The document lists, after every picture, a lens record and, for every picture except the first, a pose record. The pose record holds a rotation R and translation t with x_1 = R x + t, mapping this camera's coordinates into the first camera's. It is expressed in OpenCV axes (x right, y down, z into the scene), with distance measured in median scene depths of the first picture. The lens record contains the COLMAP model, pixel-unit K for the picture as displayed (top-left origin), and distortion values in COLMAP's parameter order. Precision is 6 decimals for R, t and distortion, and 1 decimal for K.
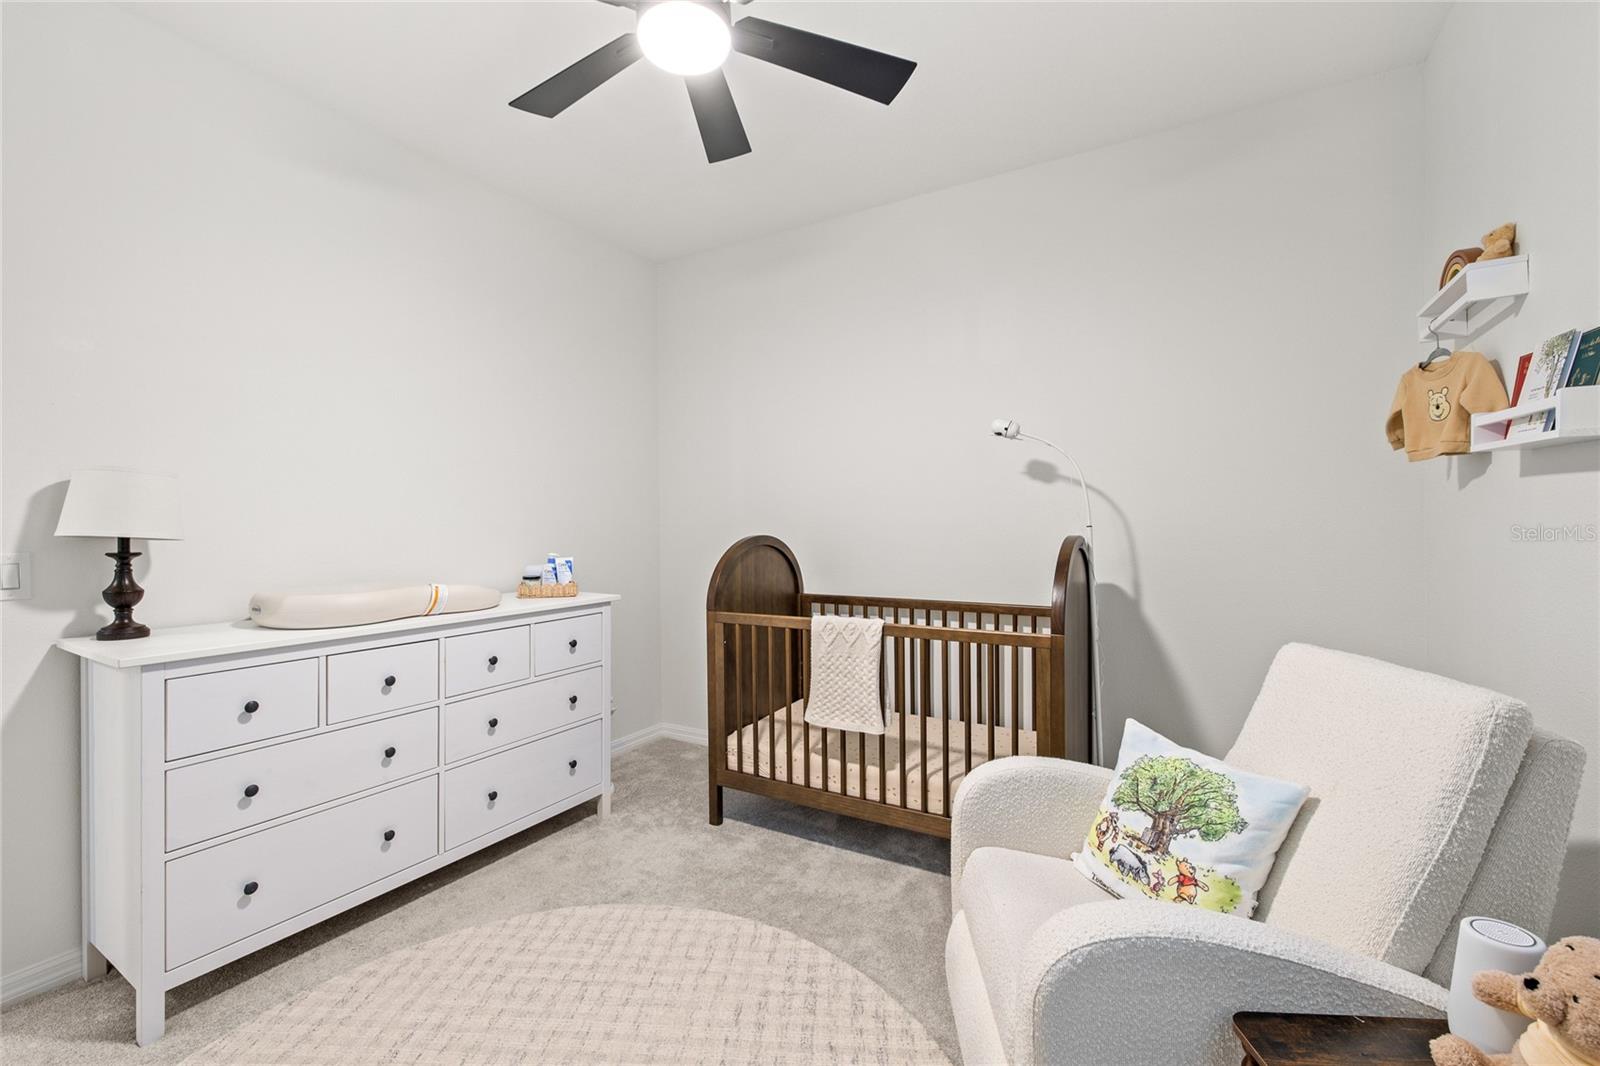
lens RADIAL K [[688.6, 0, 800.6], [0, 688.6, 530.4], [0, 0, 1]] dist [-0.000582, -0.000208]
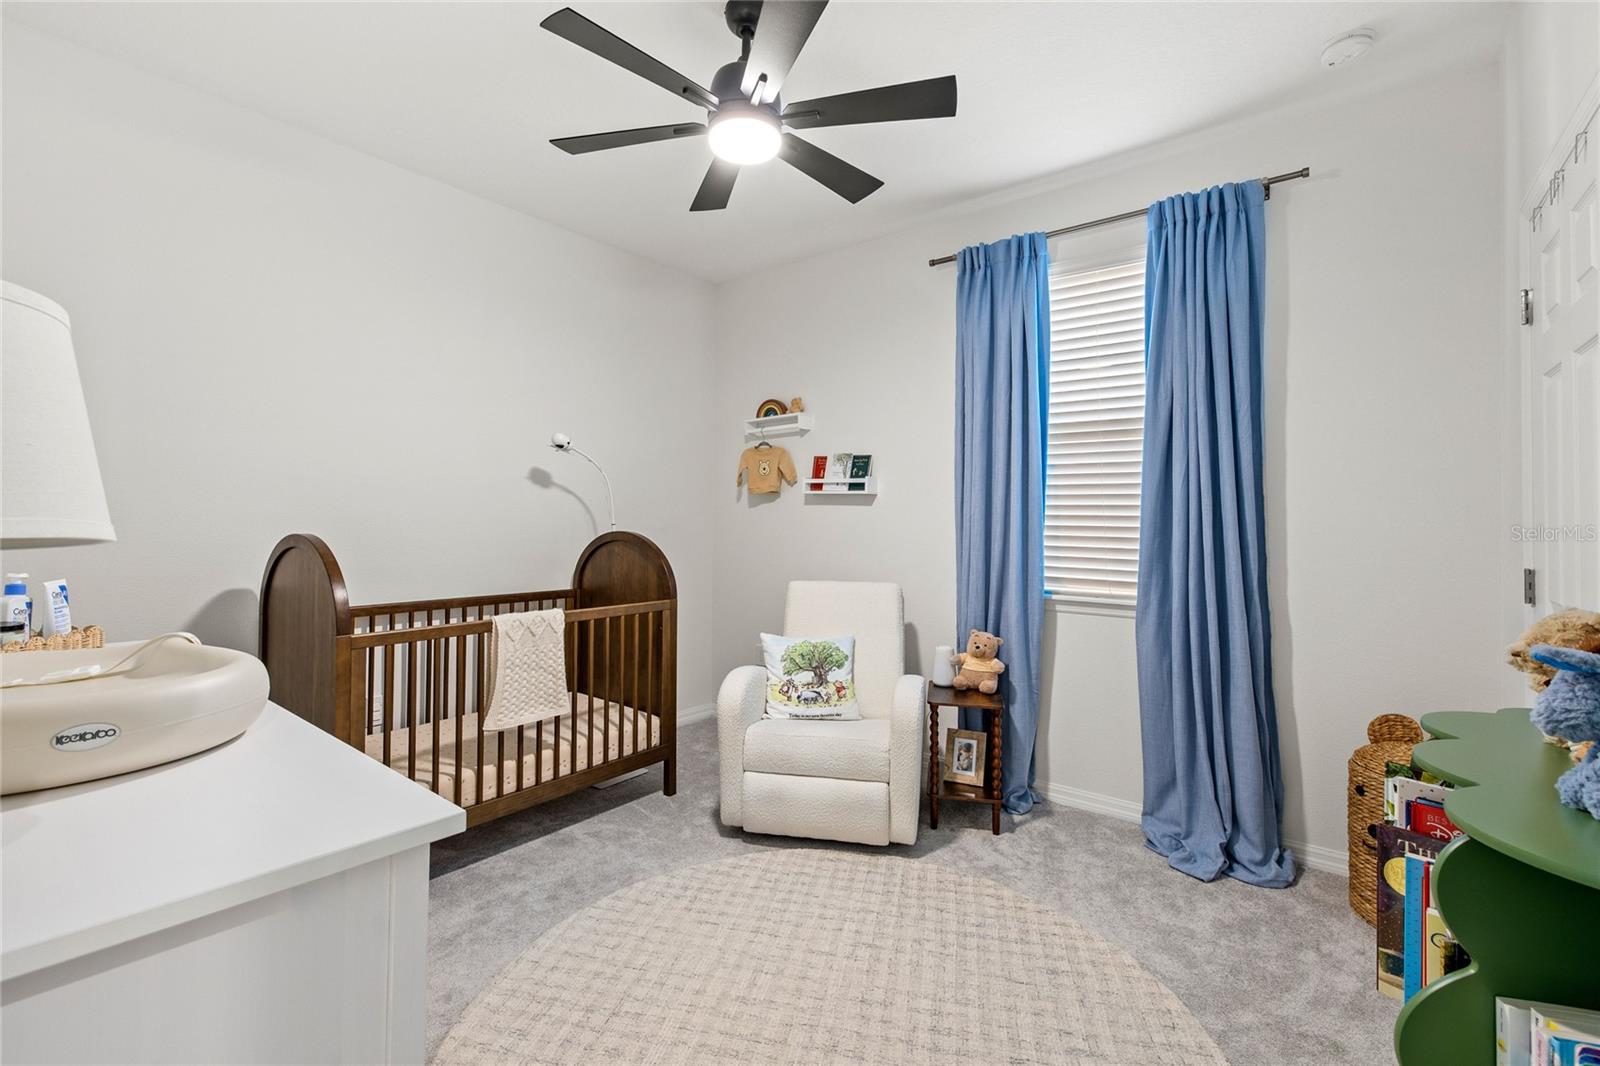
lens RADIAL K [[692.5, 0, 801.8], [0, 692.5, 502.1], [0, 0, 1]] dist [0.000043, -0.000008]
pose [[0.137305, 0.030973, 0.990044, -1.050047], [-0.000733, 0.999514, -0.031167, -0.008607], [-0.990529, 0.003553, 0.137261, 0.523587]]
